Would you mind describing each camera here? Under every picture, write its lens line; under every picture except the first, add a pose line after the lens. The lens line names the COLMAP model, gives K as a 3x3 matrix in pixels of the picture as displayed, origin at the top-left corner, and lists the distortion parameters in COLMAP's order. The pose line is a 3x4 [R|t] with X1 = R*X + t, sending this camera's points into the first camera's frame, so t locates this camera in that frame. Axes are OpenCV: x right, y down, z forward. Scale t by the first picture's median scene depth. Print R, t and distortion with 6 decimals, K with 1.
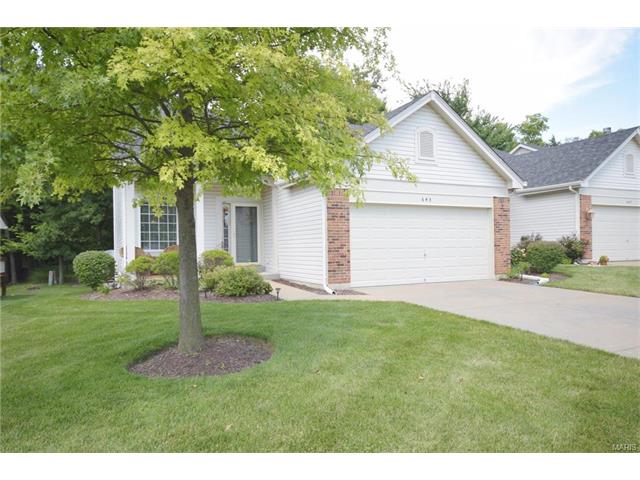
lens RADIAL K [[435.3, 0, 320.9], [0, 435.3, 239.3], [0, 0, 1]] dist [0.030158, 0.003291]
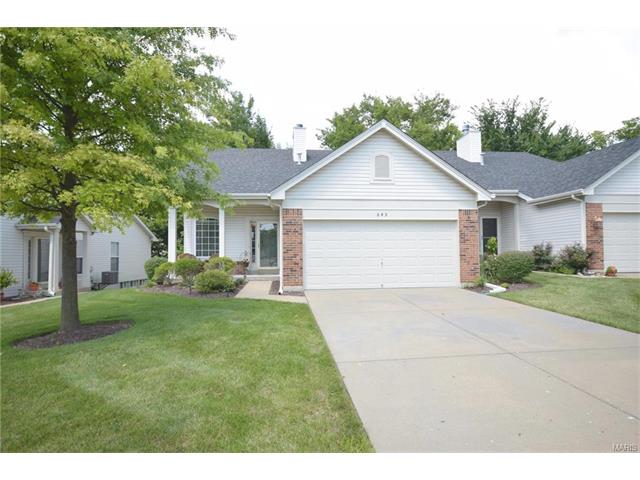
lens RADIAL K [[348.7, 0, 317.5], [0, 348.7, 240.0], [0, 0, 1]] dist [0.021753, 0.002623]
pose [[0.939020, -0.007912, -0.343770, 0.330688], [0.001694, 0.999830, -0.018383, -0.007341], [0.343857, 0.016680, 0.938874, 0.073786]]
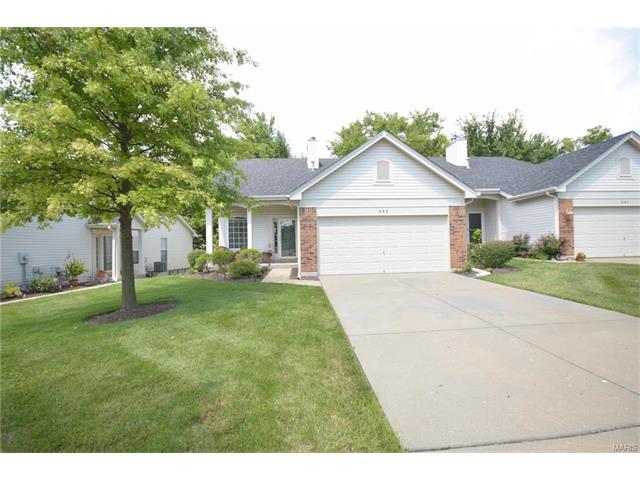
lens RADIAL K [[288.5, 0, 318.2], [0, 288.5, 239.9], [0, 0, 1]] dist [0.012608, -0.001589]
pose [[0.926597, -0.013418, -0.375817, 0.324782], [0.014447, 0.999896, -0.000079, -0.004703], [0.375778, -0.005356, 0.926694, 0.081497]]
